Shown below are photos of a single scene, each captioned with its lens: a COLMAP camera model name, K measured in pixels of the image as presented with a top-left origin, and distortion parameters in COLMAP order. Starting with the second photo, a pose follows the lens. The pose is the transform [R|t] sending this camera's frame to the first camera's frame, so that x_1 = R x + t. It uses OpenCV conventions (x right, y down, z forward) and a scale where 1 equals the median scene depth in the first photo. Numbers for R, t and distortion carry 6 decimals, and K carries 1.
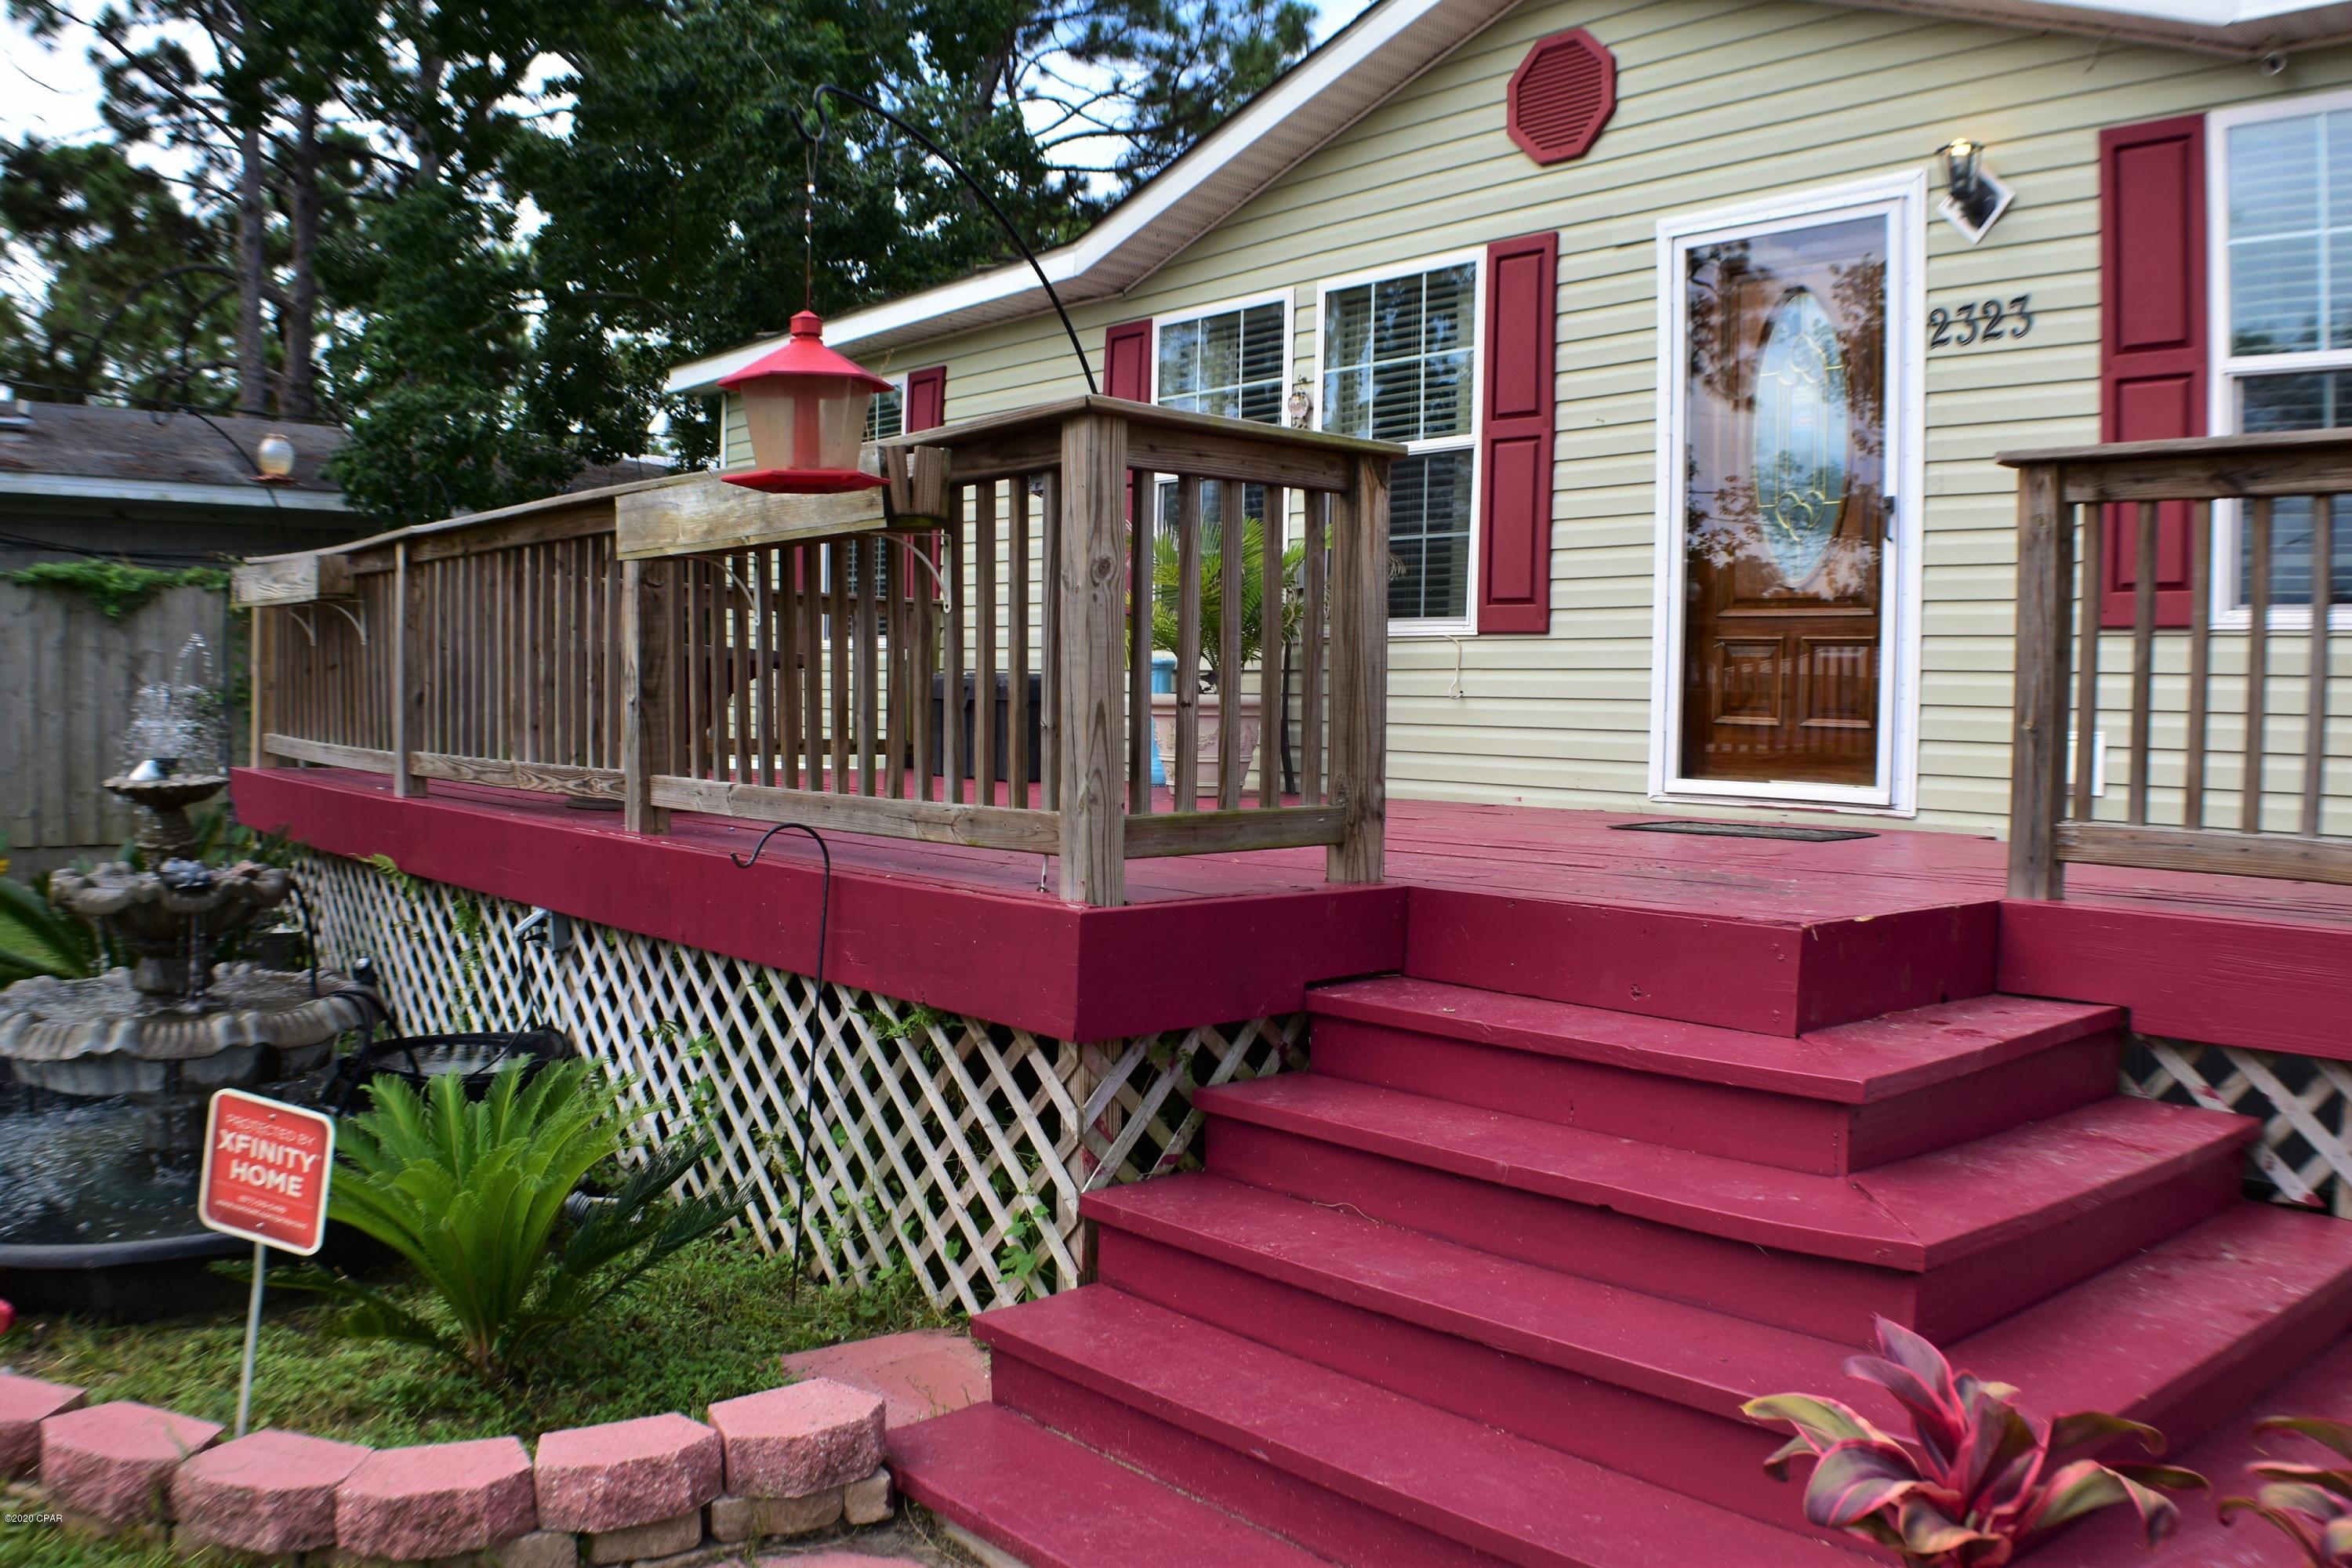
lens RADIAL K [[1902.2, 0, 1175.1], [0, 1902.2, 835.4], [0, 0, 1]] dist [-0.157079, 0.004392]
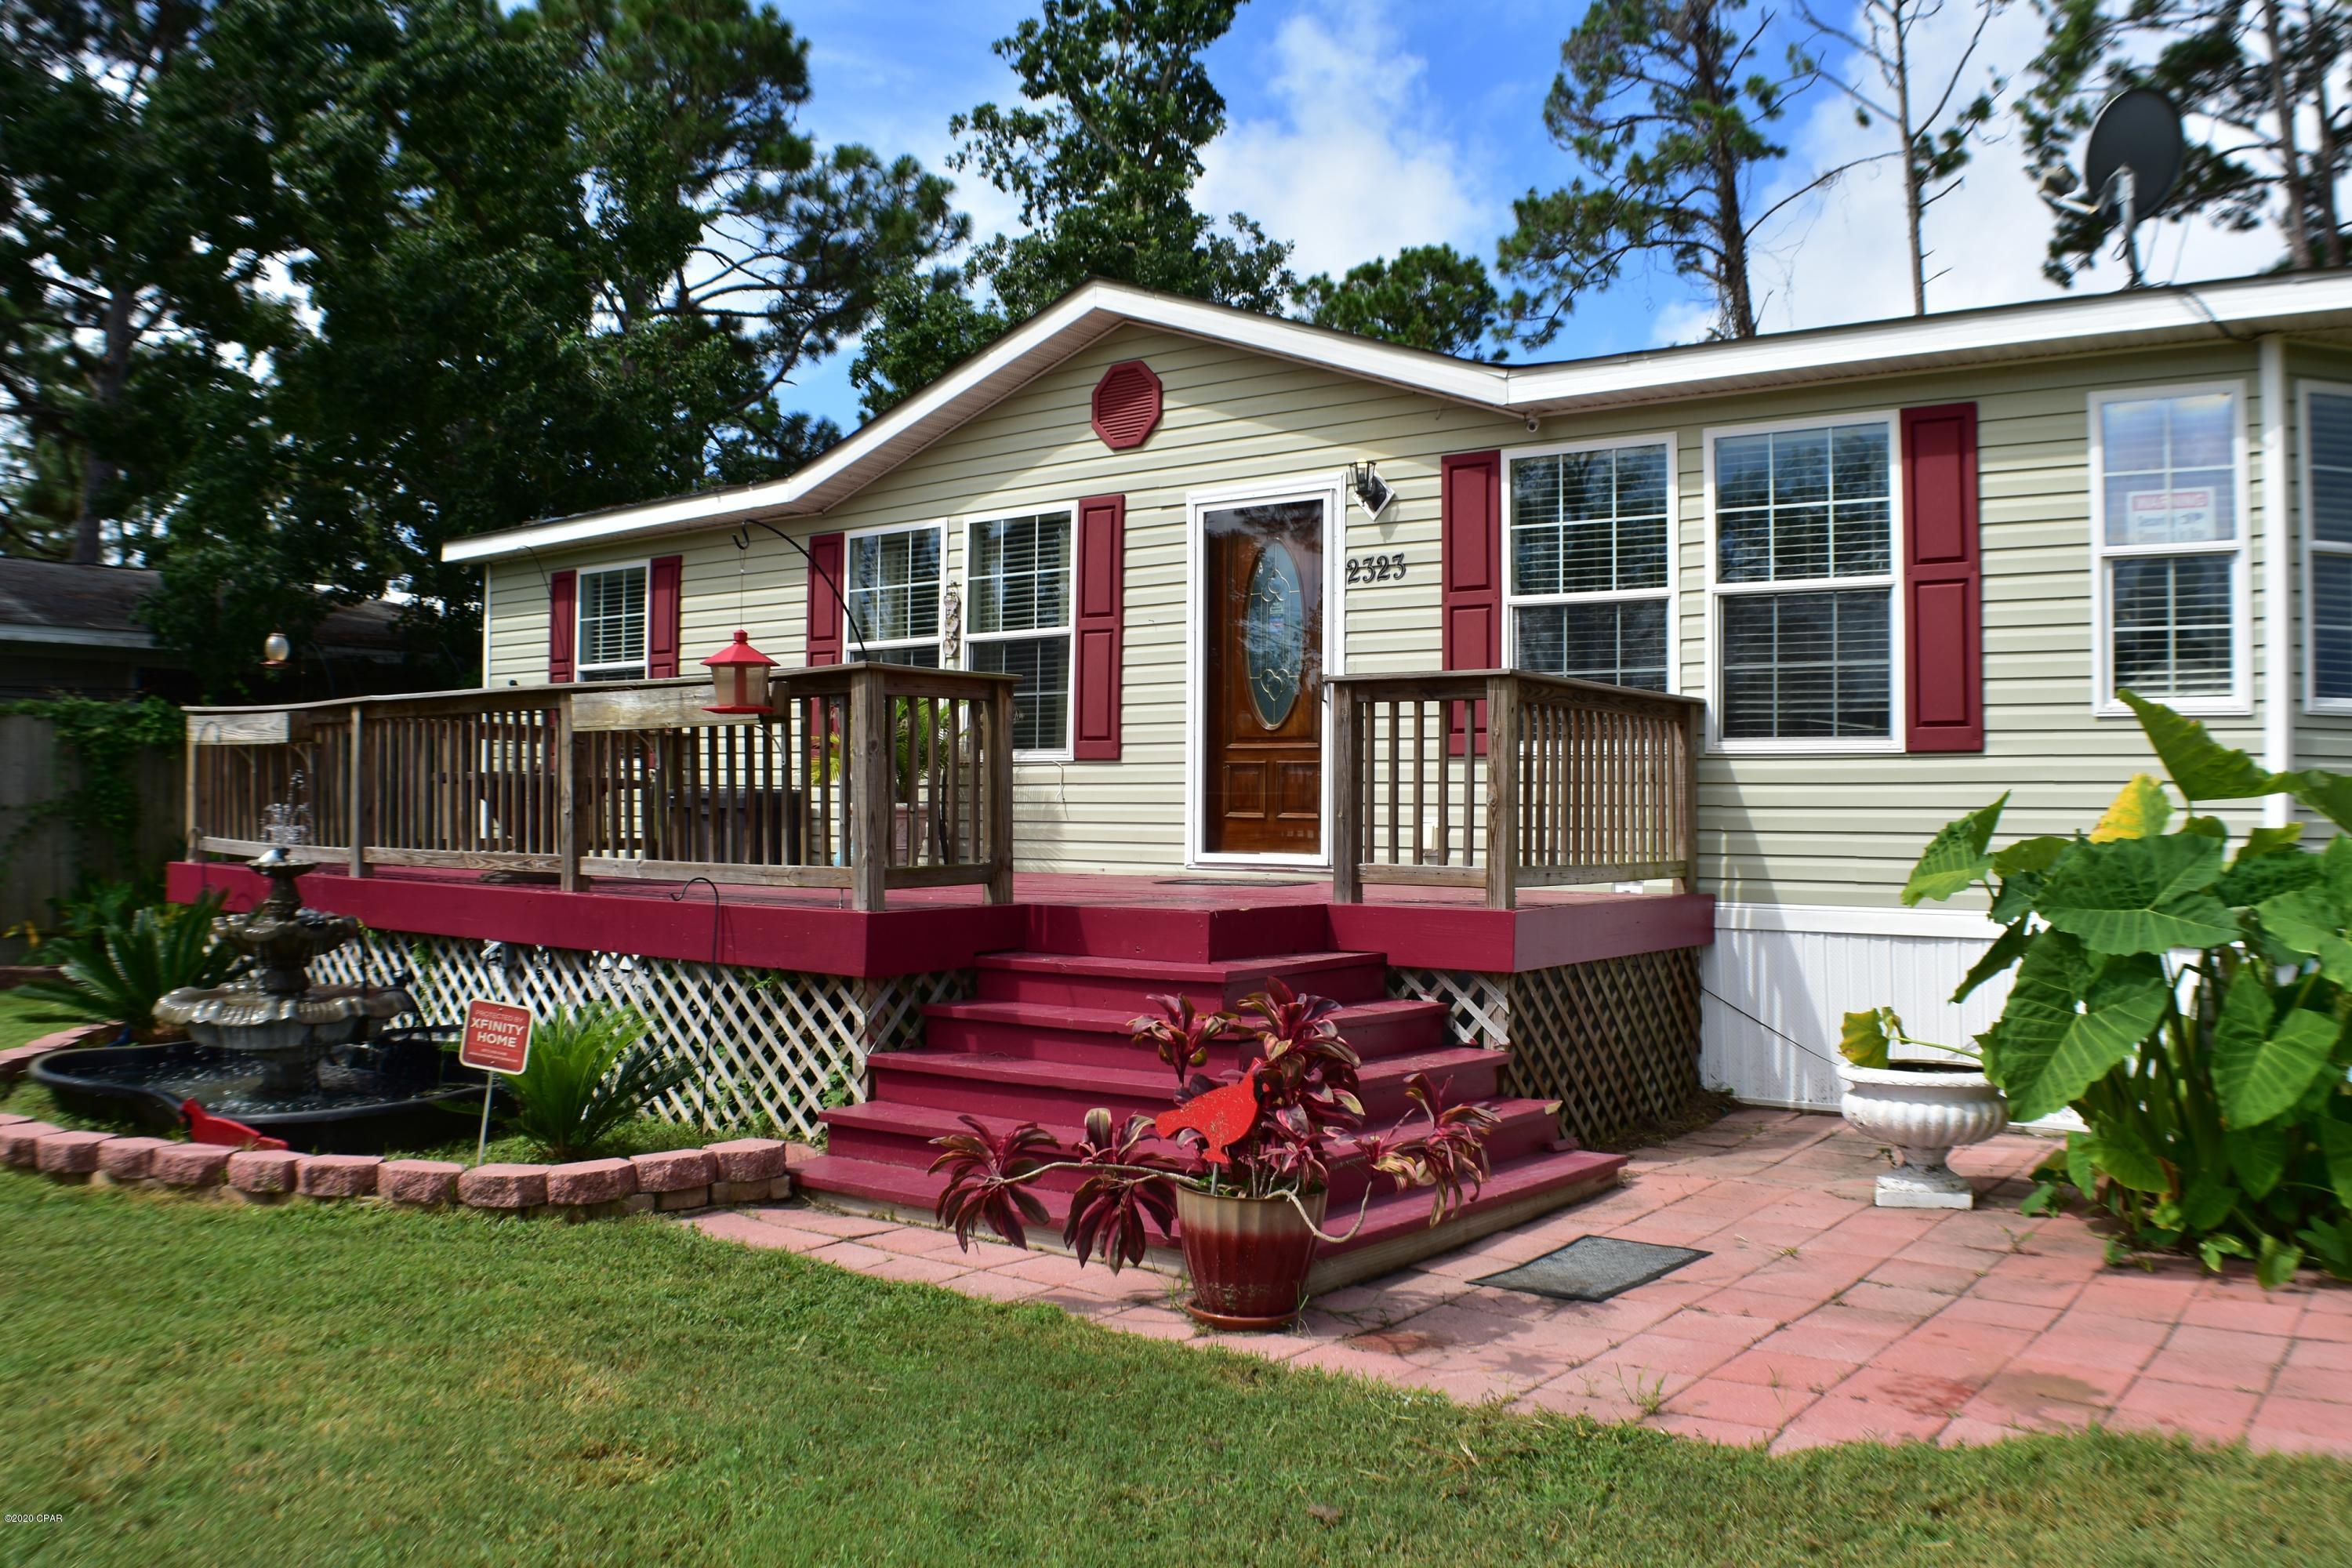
lens RADIAL K [[1902.2, 0, 1175.1], [0, 1902.2, 835.4], [0, 0, 1]] dist [-0.157079, 0.004392]
pose [[0.981548, -0.014759, 0.190644, -0.068494], [0.024531, 0.998497, -0.049003, 0.039441], [-0.189634, 0.052776, 0.980435, -0.665393]]
